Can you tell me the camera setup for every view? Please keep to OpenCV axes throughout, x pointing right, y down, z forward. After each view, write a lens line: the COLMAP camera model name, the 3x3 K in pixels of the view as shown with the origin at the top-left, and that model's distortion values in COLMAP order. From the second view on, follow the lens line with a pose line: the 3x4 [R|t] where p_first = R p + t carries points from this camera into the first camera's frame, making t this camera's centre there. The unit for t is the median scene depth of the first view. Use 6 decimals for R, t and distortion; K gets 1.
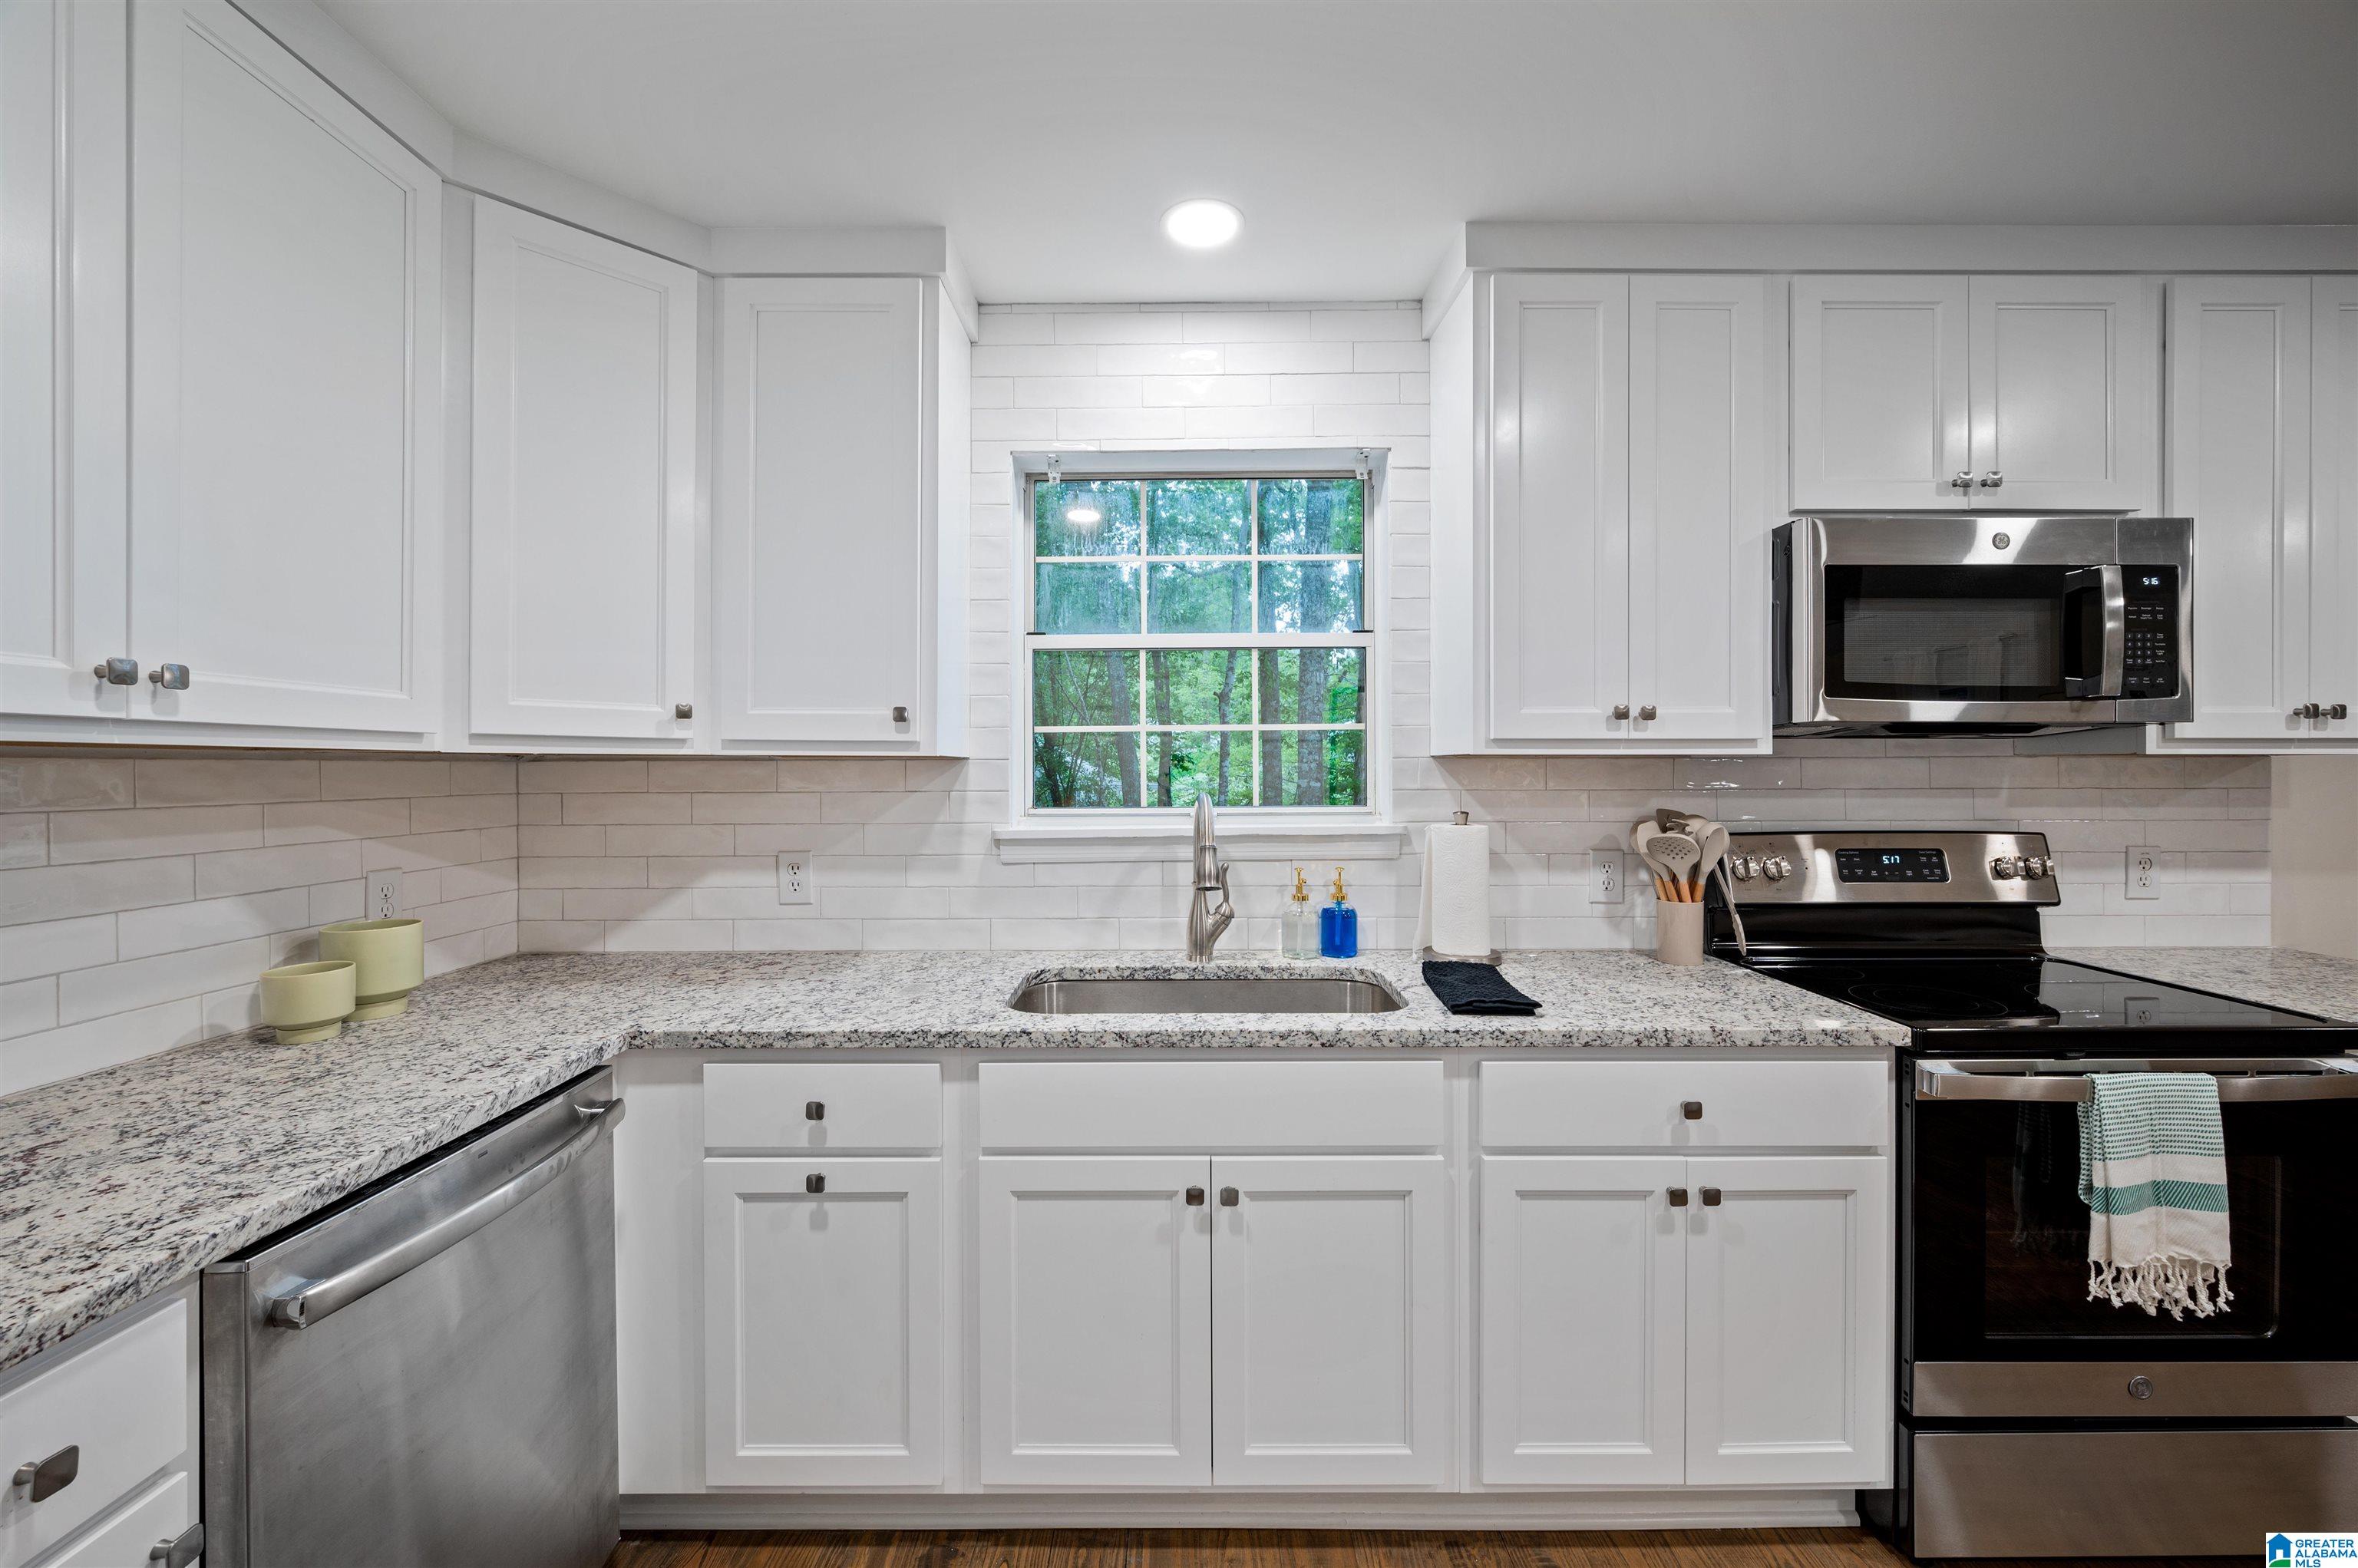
lens RADIAL K [[931.0, 0, 1176.5], [0, 931.0, 771.6], [0, 0, 1]] dist [-0.002053, -0.000139]
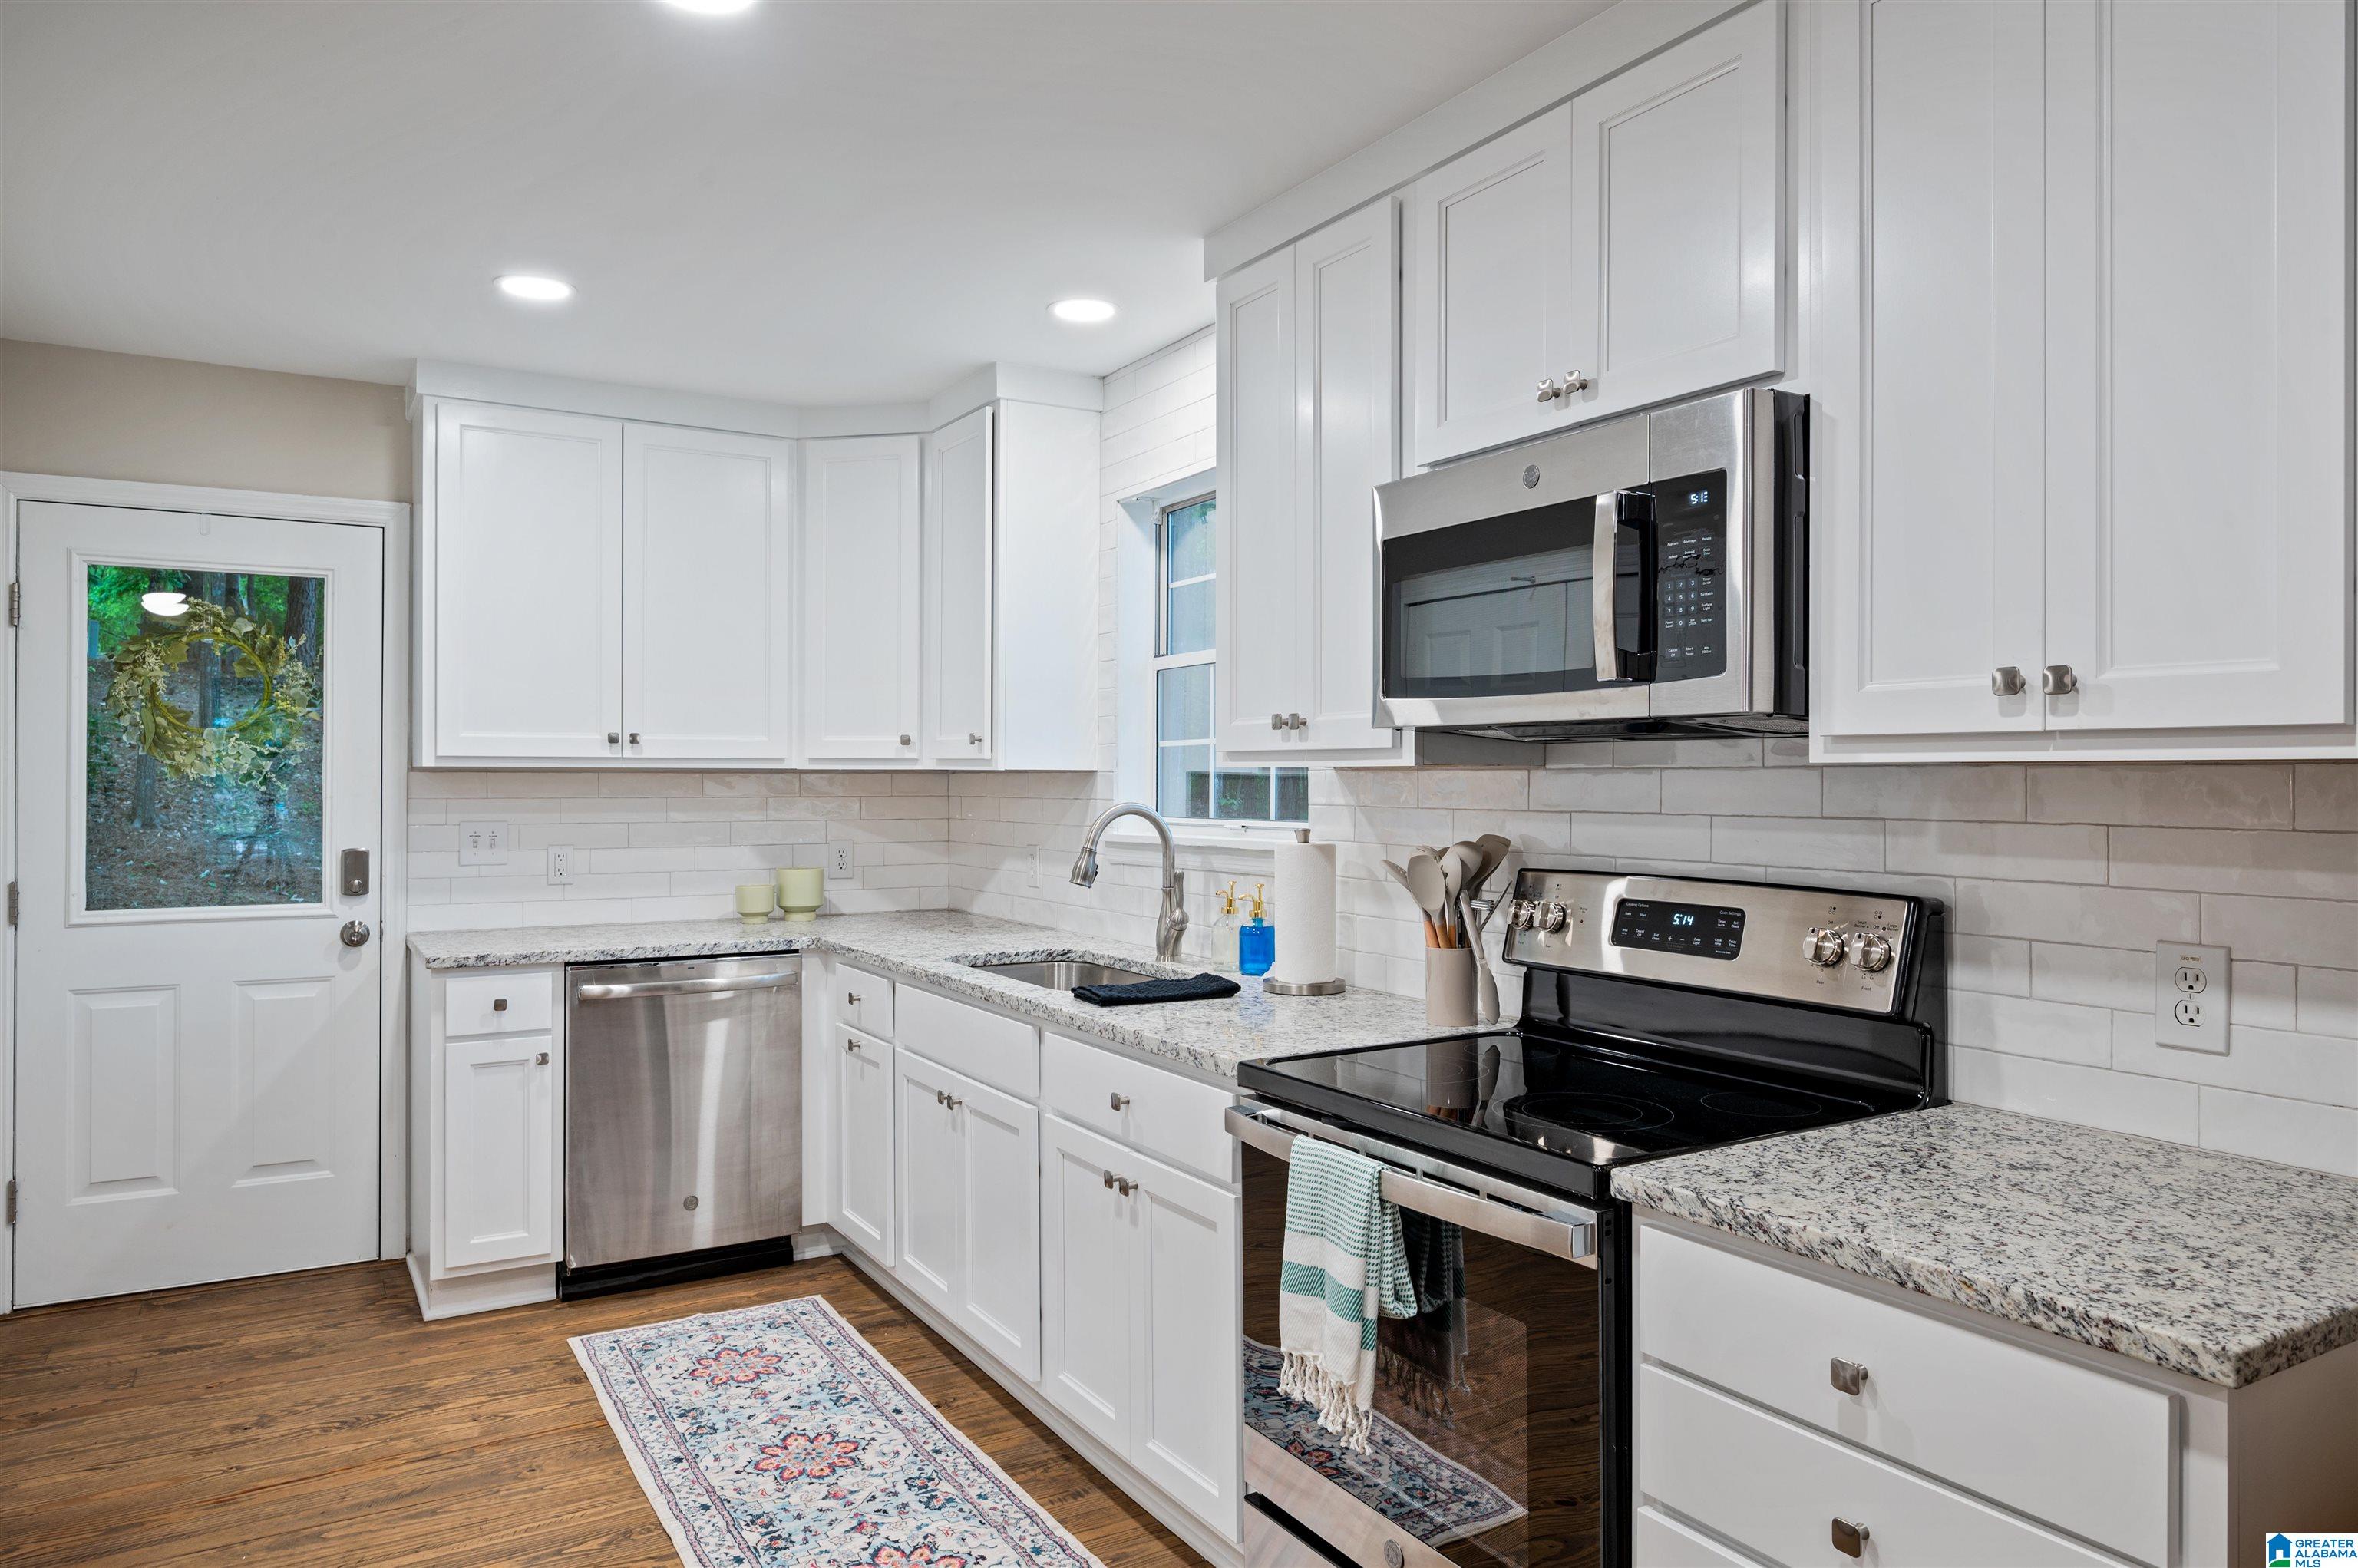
lens RADIAL K [[1530.0, 0, 1174.0], [0, 1530.0, 781.0], [0, 0, 1]] dist [0.000380, -0.000193]
pose [[0.505848, 0.004486, -0.862611, 1.557916], [-0.004863, 0.999985, 0.002349, -0.006805], [0.862609, 0.003006, 0.505862, 0.123543]]
